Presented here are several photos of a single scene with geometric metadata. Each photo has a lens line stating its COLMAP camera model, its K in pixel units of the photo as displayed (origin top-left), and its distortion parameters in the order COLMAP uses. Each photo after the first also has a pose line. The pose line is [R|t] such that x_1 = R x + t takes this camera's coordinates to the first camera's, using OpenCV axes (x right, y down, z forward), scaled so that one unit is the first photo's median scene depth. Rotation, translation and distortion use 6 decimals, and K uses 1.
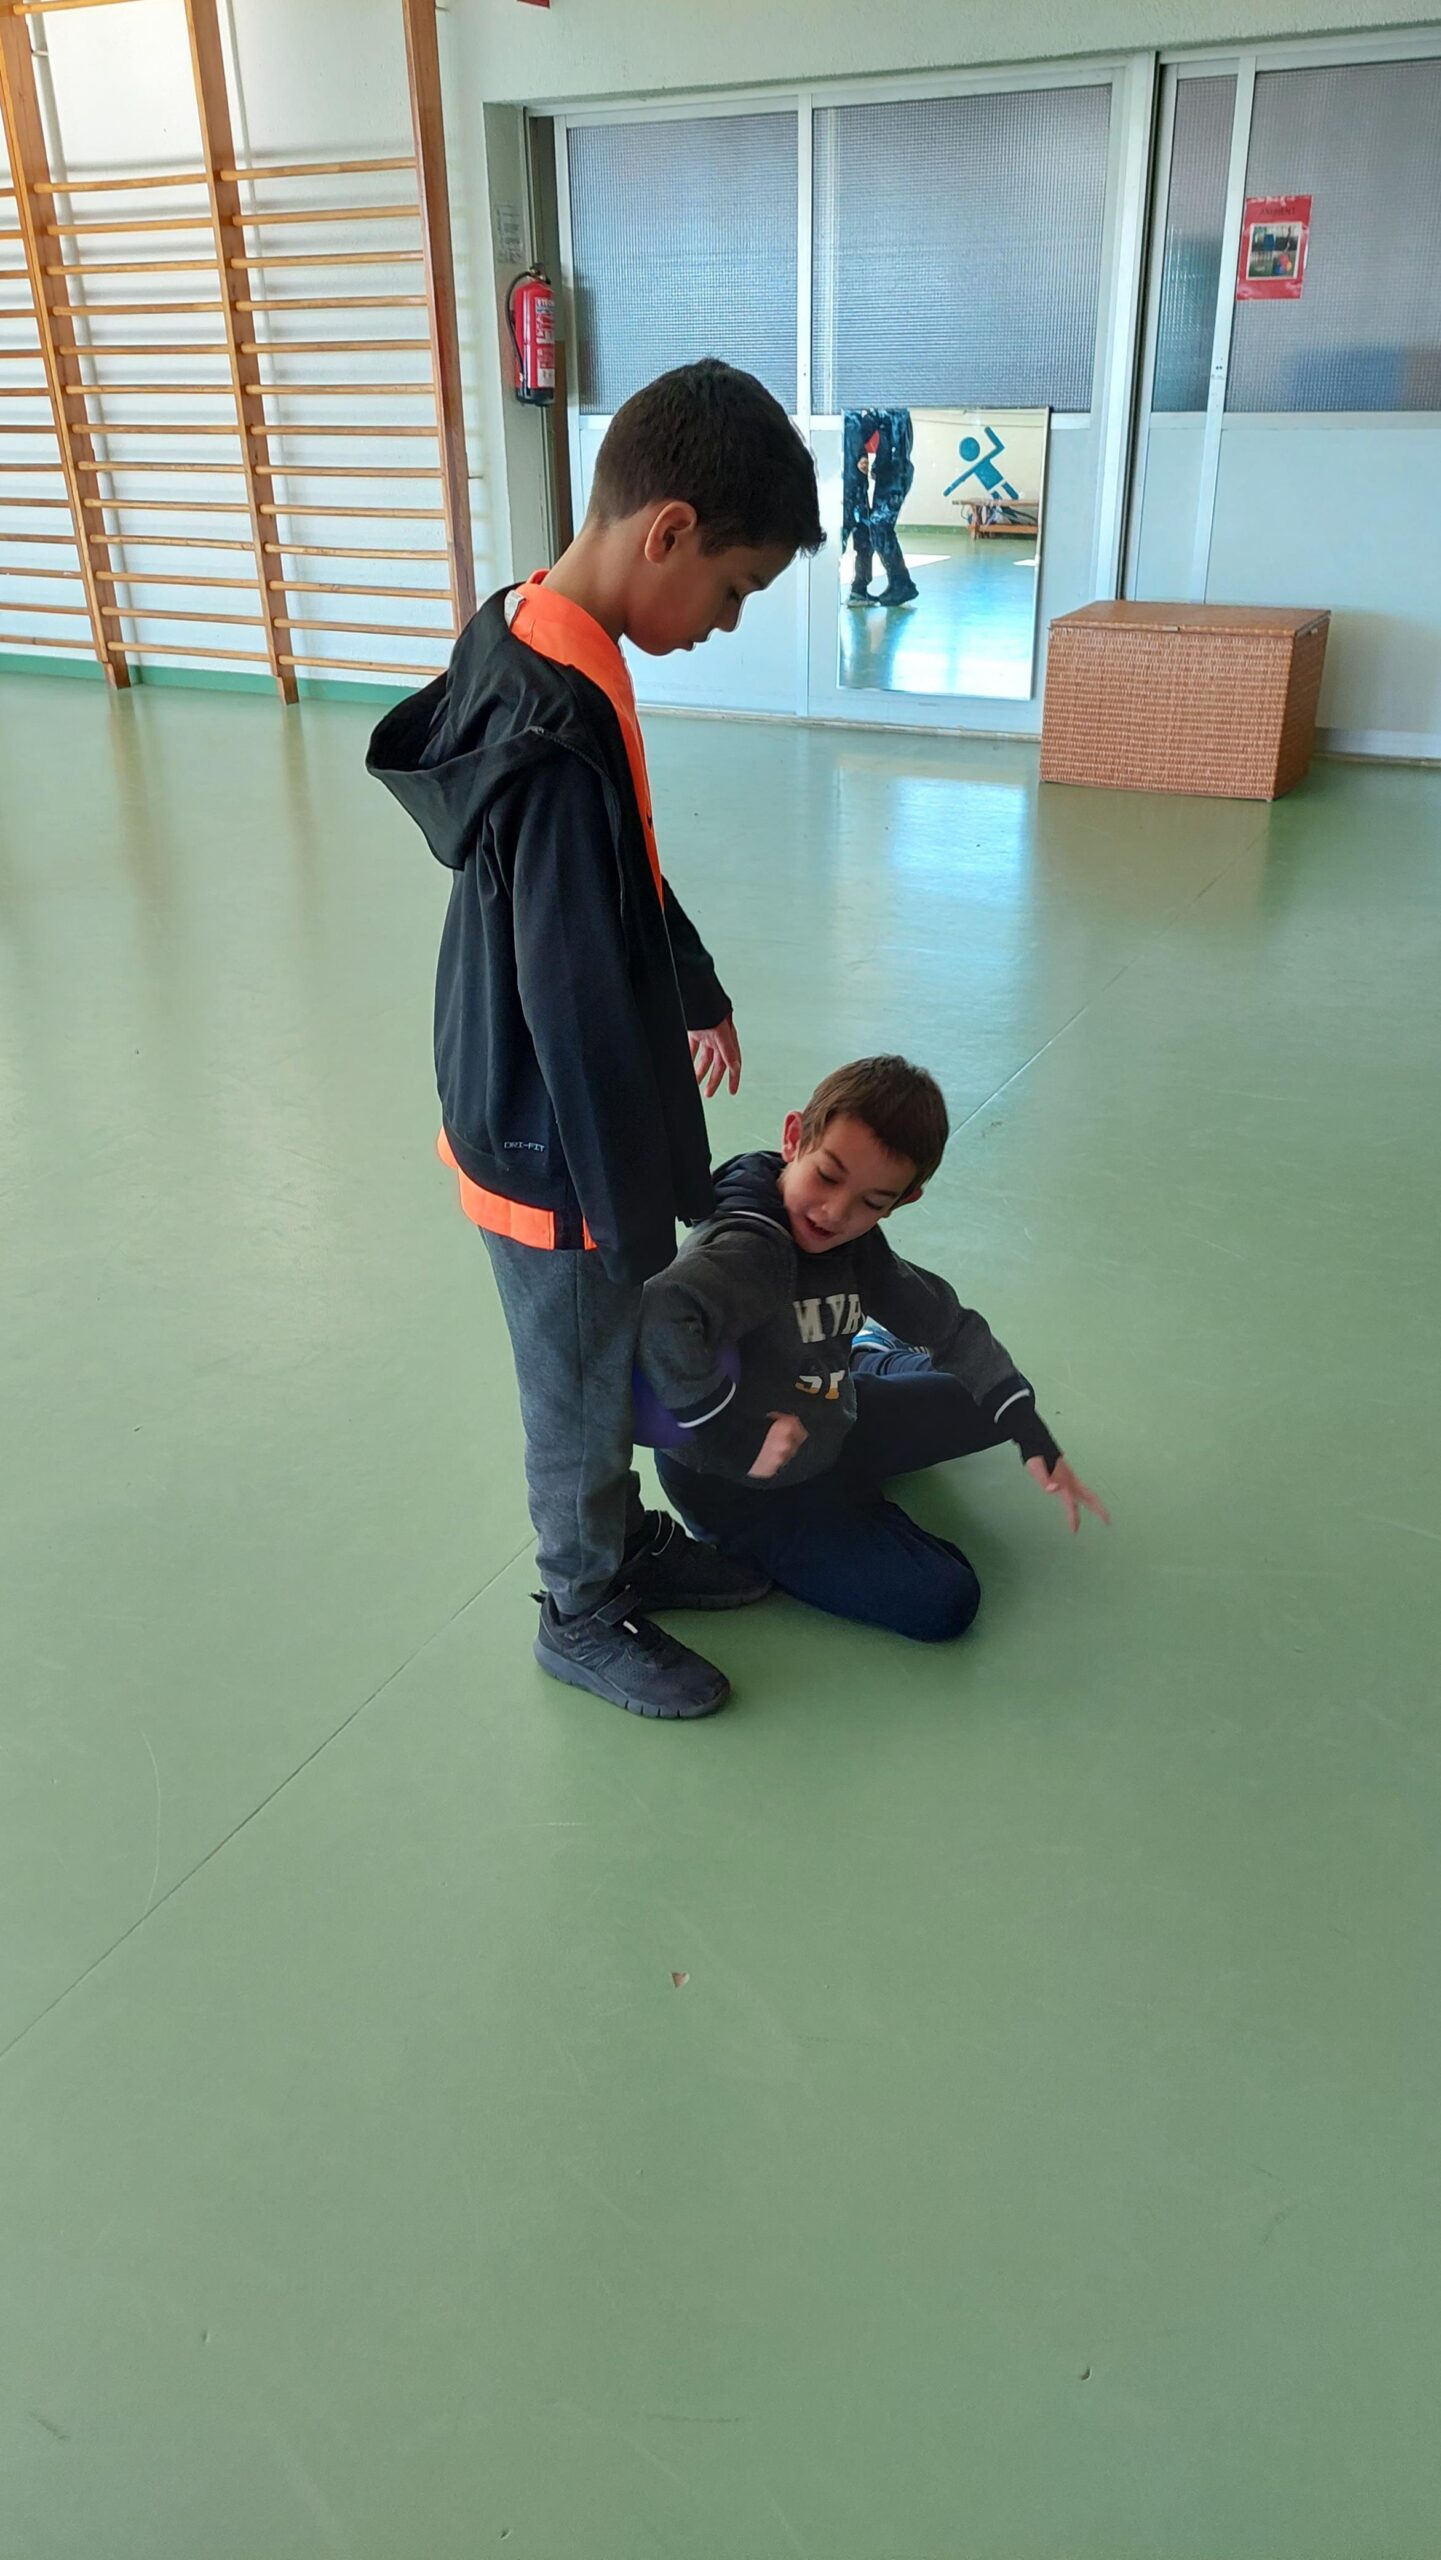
lens RADIAL K [[1911.9, 0, 715.2], [0, 1911.9, 1253.7], [0, 0, 1]] dist [0.047673, -0.044528]
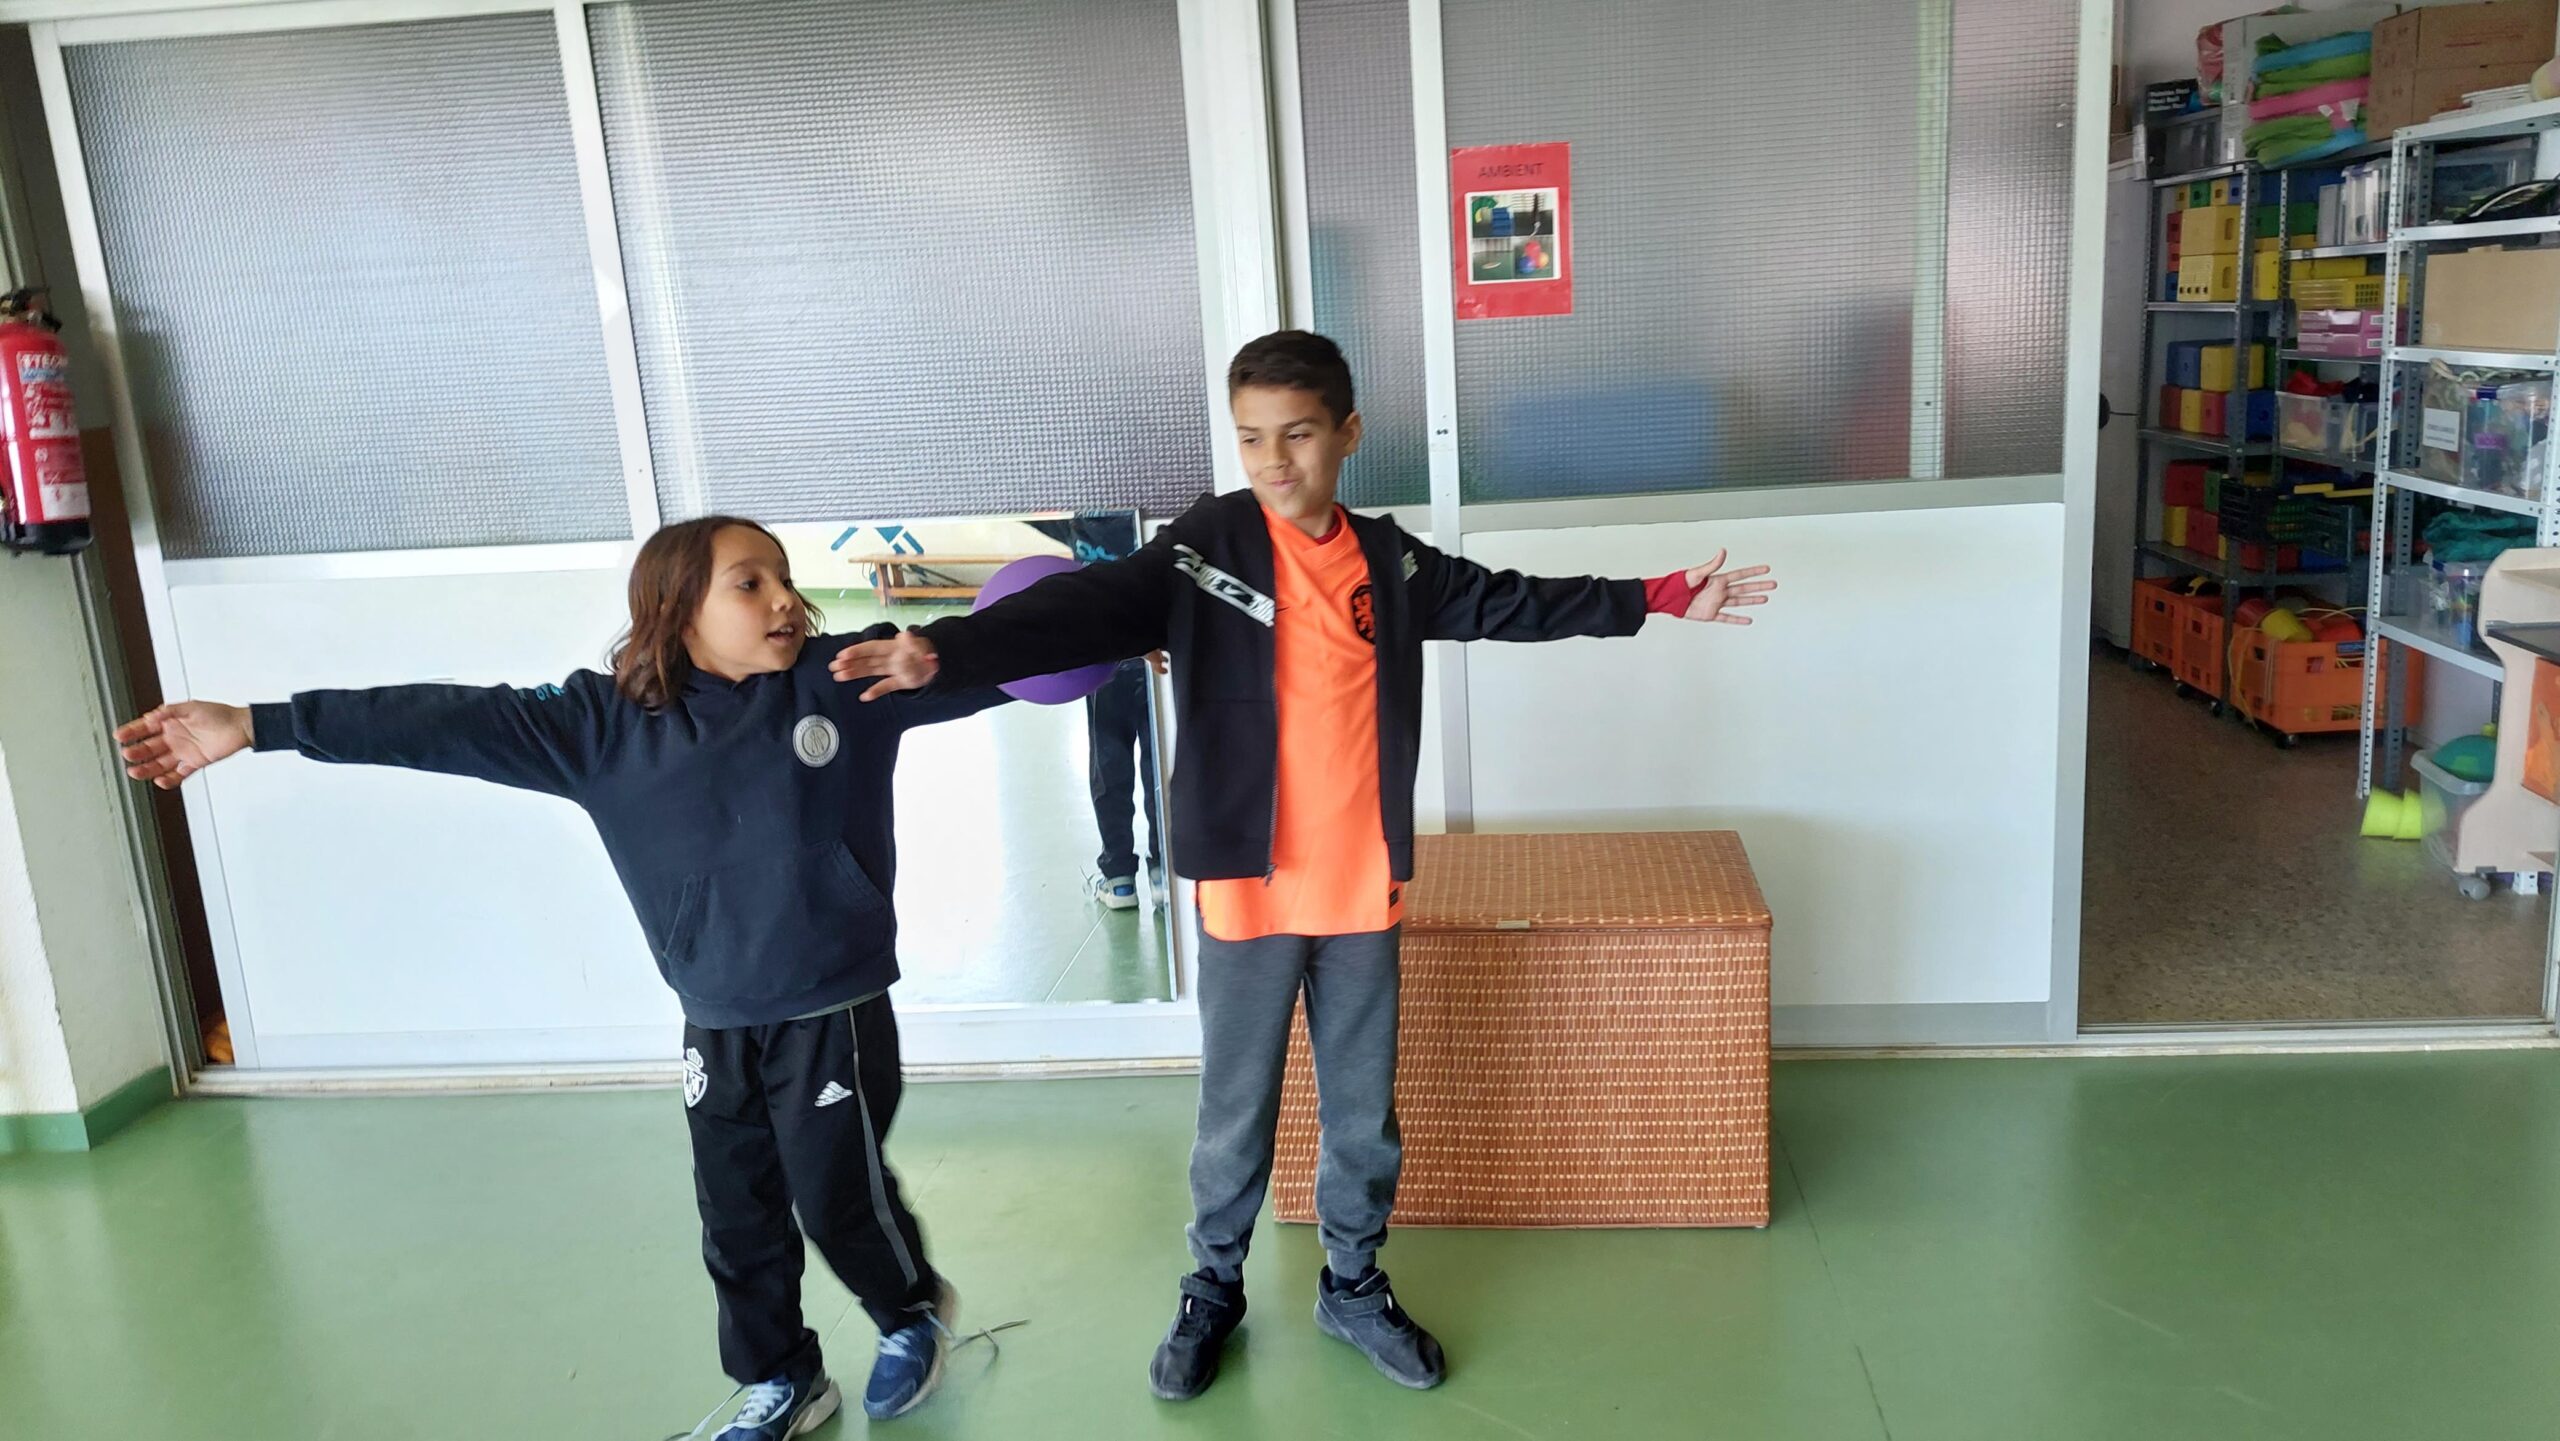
lens RADIAL K [[1911.9, 0, 1372.4], [0, 1911.9, 731.0], [0, 0, 1]] dist [0.047673, -0.044528]
pose [[0.918723, -0.109571, 0.379398, 0.025391], [0.202286, 0.955696, -0.213835, -0.246095], [-0.339159, 0.273202, 0.900184, 0.501724]]
